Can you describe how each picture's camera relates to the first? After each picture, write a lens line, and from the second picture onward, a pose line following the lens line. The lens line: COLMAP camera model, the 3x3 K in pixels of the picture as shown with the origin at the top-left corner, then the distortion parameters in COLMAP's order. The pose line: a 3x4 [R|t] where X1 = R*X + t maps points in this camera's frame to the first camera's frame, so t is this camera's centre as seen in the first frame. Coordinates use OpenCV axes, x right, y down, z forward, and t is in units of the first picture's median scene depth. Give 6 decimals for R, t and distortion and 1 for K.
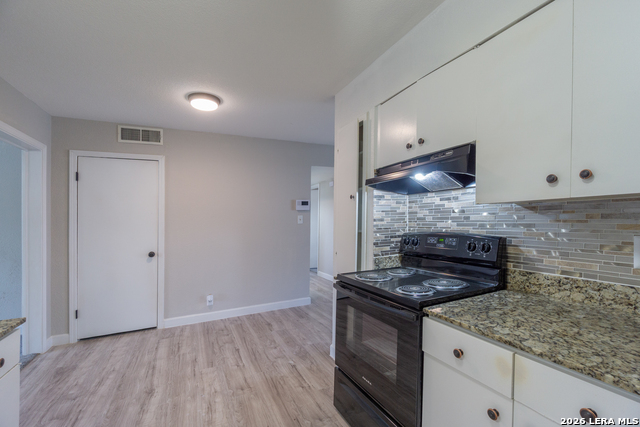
lens RADIAL K [[281.4, 0, 321.7], [0, 281.4, 217.2], [0, 0, 1]] dist [-0.002064, -0.000131]
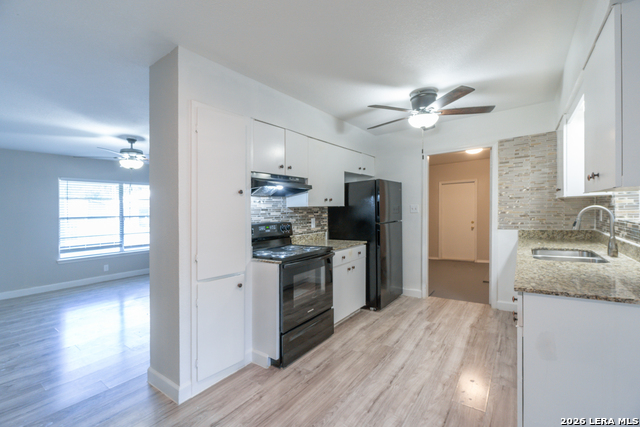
lens RADIAL K [[280.9, 0, 323.1], [0, 280.9, 210.3], [0, 0, 1]] dist [-0.001394, -0.000122]
pose [[-0.478413, 0.041677, 0.877145, -1.145803], [0.034940, 0.998986, -0.028409, 0.038923], [-0.877440, 0.017056, -0.479384, 1.450949]]
